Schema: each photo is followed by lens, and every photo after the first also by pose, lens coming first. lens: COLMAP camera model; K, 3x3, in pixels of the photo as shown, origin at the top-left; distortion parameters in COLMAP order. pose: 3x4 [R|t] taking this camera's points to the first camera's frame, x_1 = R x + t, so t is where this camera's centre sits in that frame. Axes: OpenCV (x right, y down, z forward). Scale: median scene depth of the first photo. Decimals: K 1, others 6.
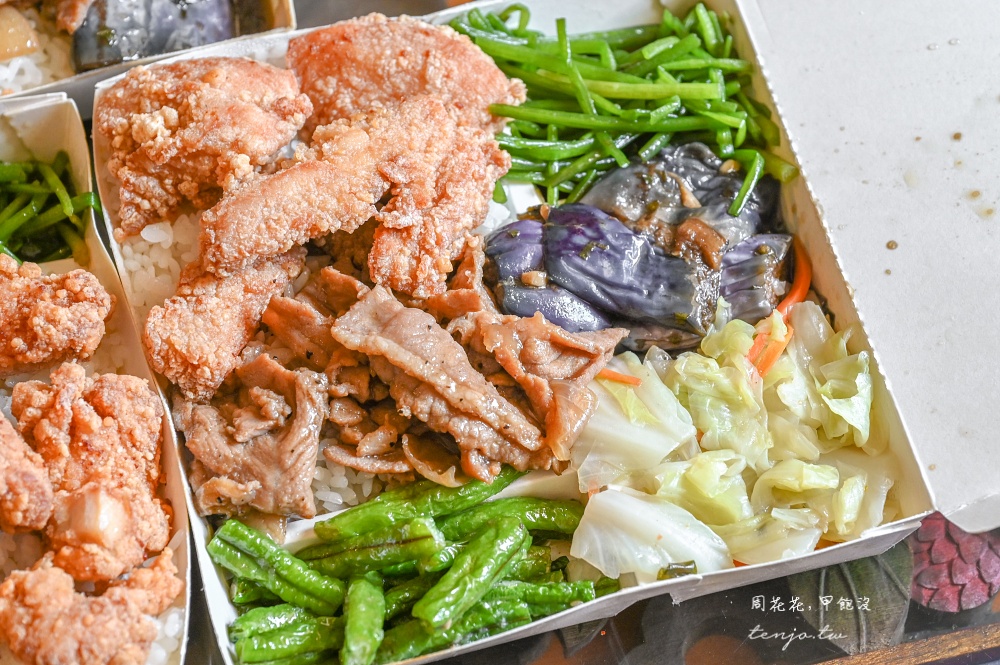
lens RADIAL K [[2552.4, 0, 500.0], [0, 2552.4, 332.5], [0, 0, 1]] dist [-0.004218, -0.166458]
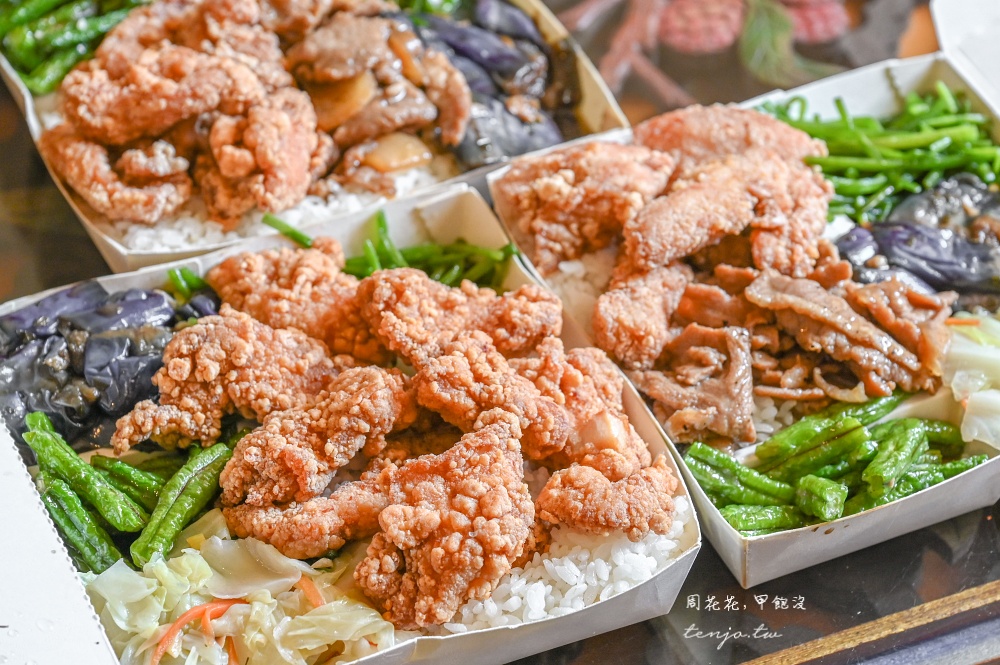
lens RADIAL K [[3321.1, 0, 500.0], [0, 3321.1, 332.5], [0, 0, 1]] dist [-0.026163, -1.101109]
pose [[0.983234, -0.107372, 0.147384, -0.426830], [0.145852, 0.948192, -0.282239, 0.459617], [-0.109443, 0.299003, 0.947955, -0.533158]]
